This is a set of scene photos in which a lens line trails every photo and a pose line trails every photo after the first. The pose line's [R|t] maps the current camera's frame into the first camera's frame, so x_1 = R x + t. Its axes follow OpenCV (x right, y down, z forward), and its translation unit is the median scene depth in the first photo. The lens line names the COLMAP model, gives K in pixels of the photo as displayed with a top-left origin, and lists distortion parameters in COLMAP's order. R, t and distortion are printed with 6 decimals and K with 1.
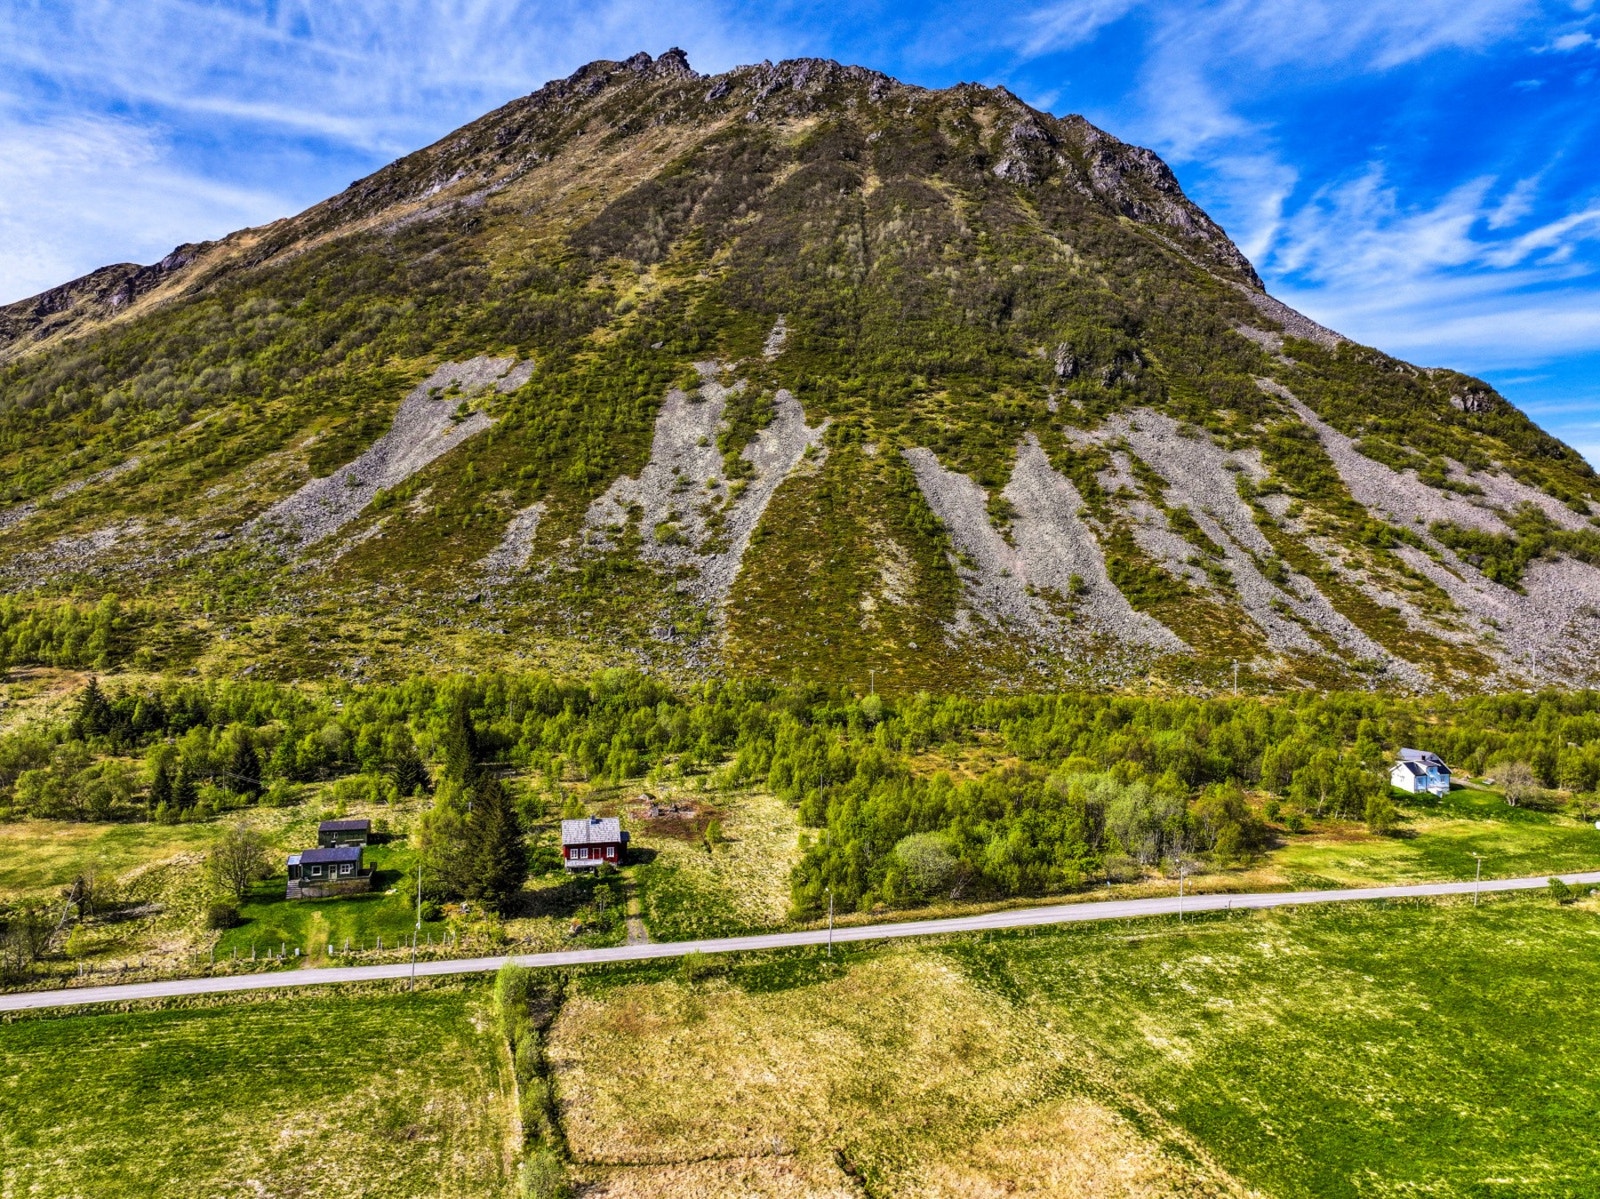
lens RADIAL K [[1120.8, 0, 803.1], [0, 1120.8, 585.0], [0, 0, 1]] dist [0.003593, 0.010436]
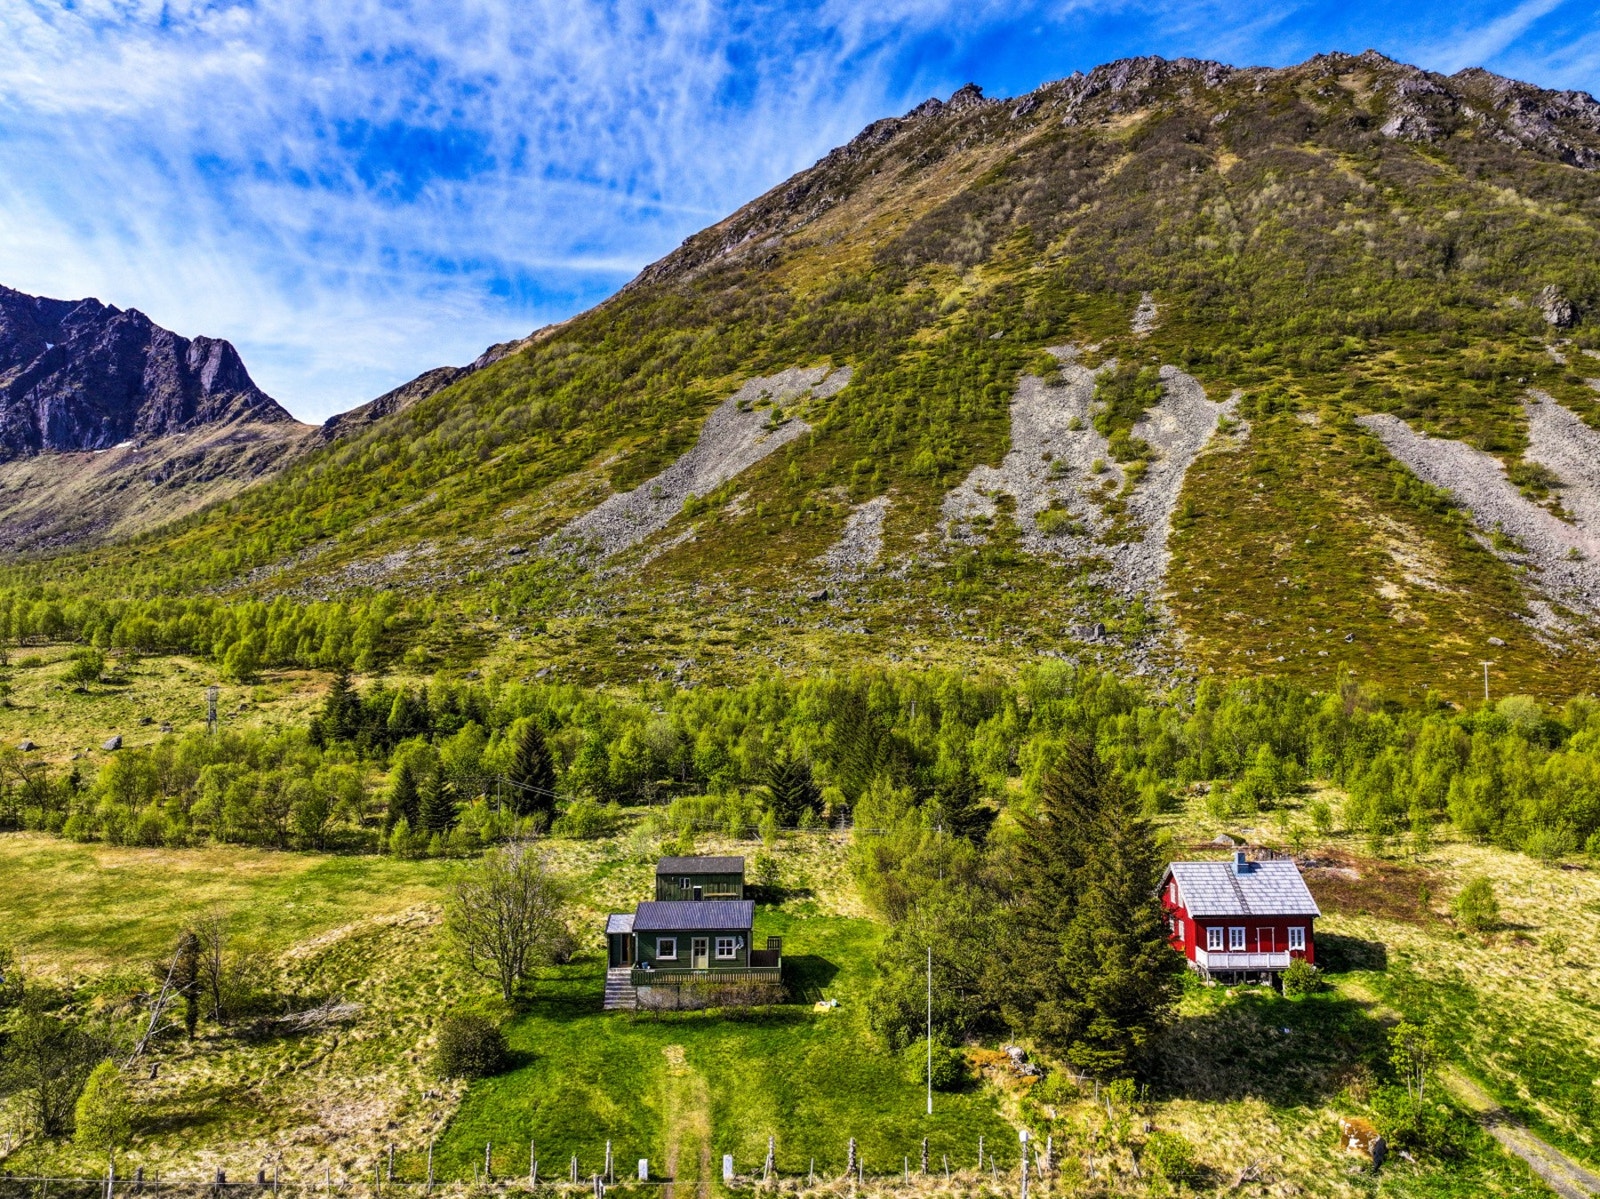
lens RADIAL K [[1120.8, 0, 811.5], [0, 1120.8, 587.0], [0, 0, 1]] dist [0.003593, 0.010436]
pose [[0.974201, -0.026015, -0.224180, -0.096589], [0.006733, 0.996242, -0.086352, 0.052904], [0.225584, 0.082615, 0.970715, 0.199938]]
